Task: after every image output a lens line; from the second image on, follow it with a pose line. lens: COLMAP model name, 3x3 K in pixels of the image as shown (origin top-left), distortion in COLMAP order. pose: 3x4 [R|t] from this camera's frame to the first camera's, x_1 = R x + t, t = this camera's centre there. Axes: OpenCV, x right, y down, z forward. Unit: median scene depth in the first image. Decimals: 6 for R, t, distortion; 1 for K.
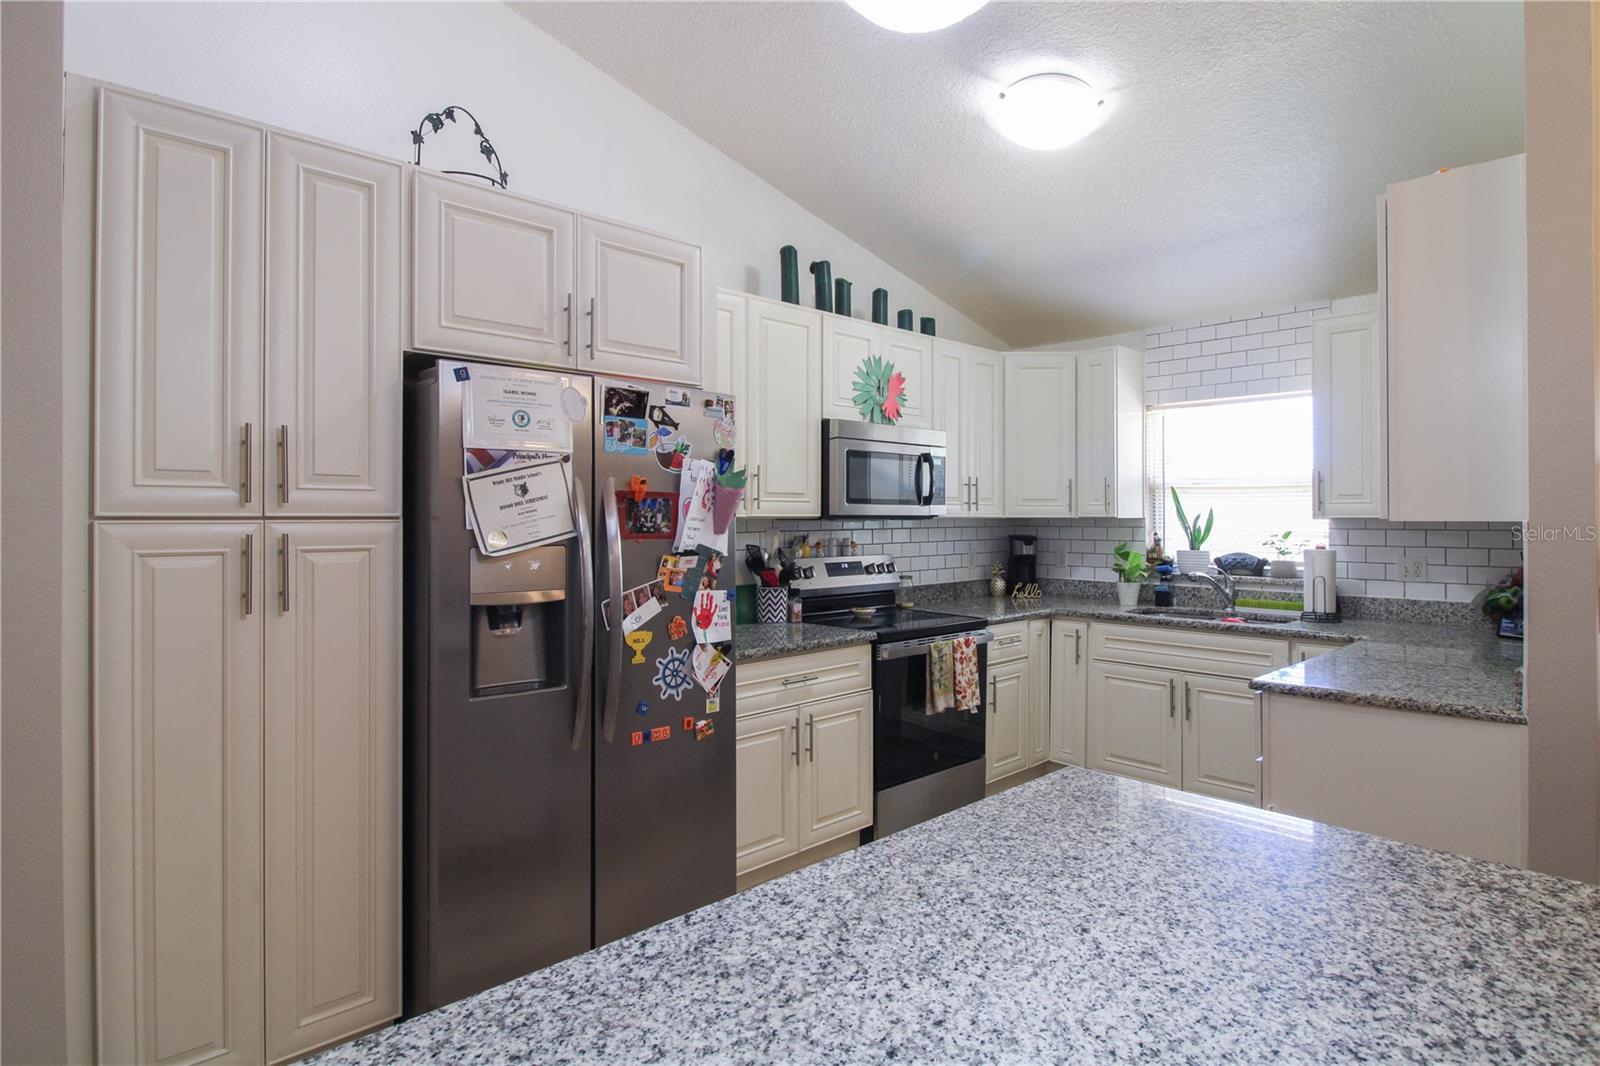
lens RADIAL K [[871.8, 0, 808.1], [0, 871.8, 517.3], [0, 0, 1]] dist [-0.035345, 0.000013]
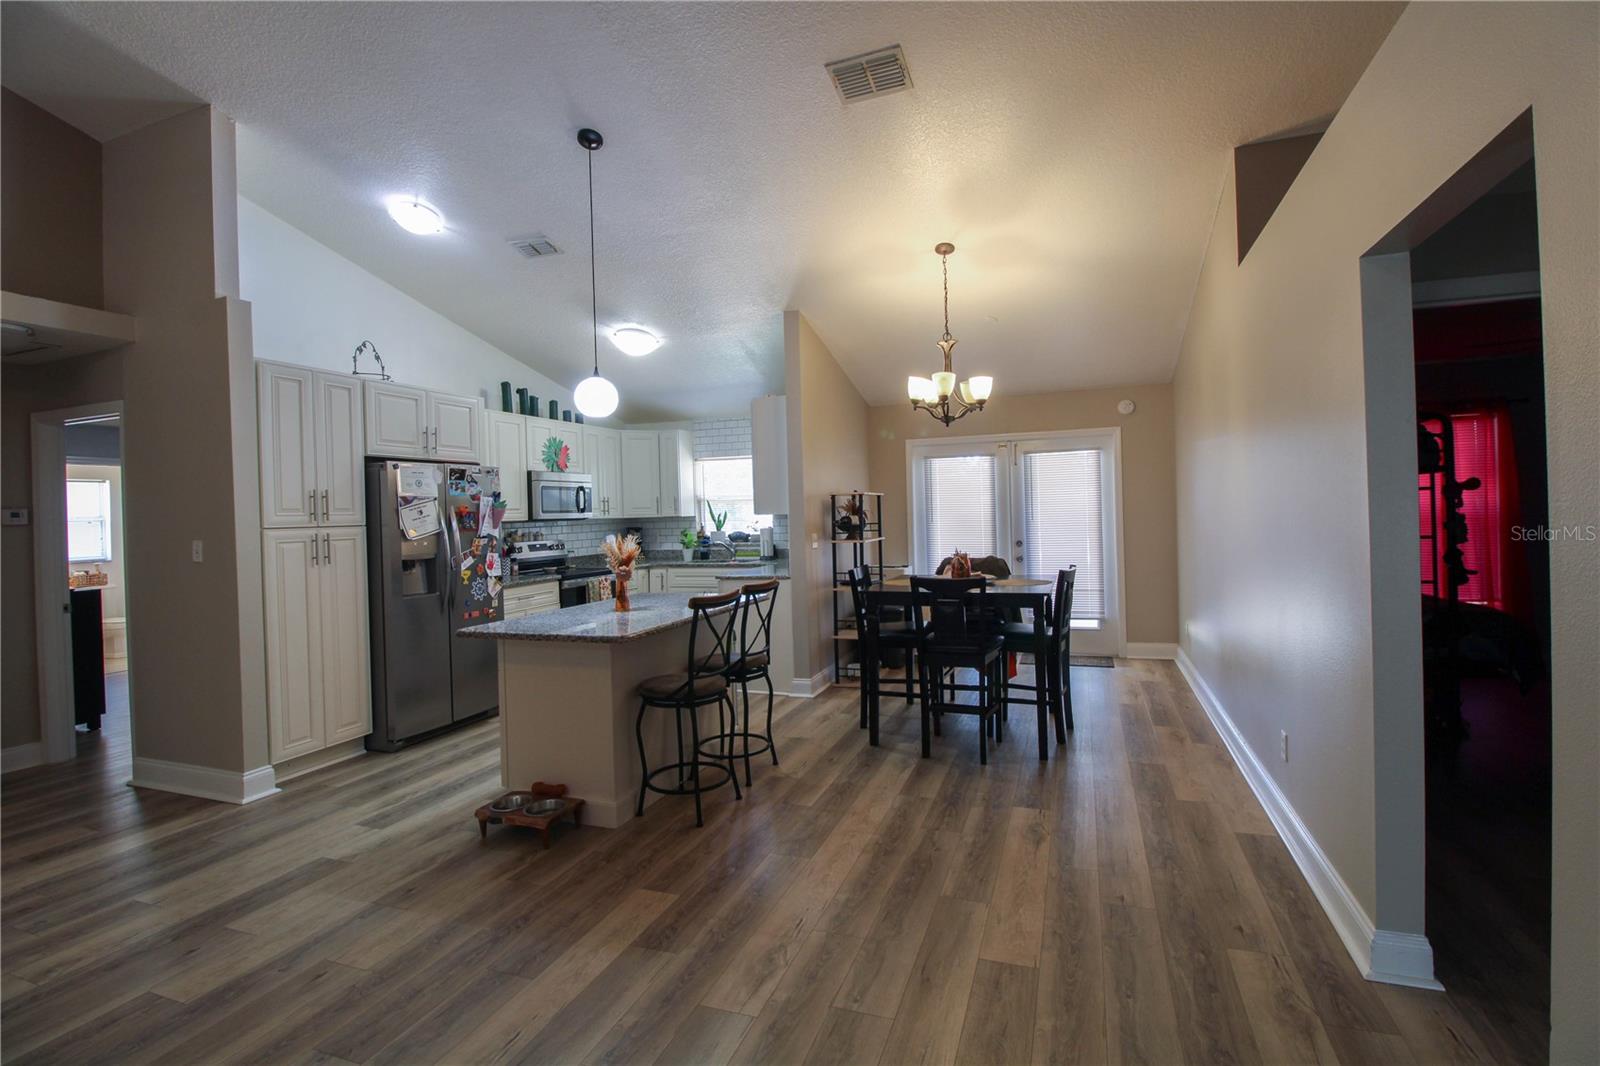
lens RADIAL K [[746.2, 0, 816.2], [0, 746.2, 522.0], [0, 0, 1]] dist [-0.001008, -0.000506]
pose [[0.893350, -0.032638, 0.448175, -0.157996], [0.029953, 0.999466, 0.013080, 0.000708], [-0.448362, 0.001739, 0.893850, -0.792794]]
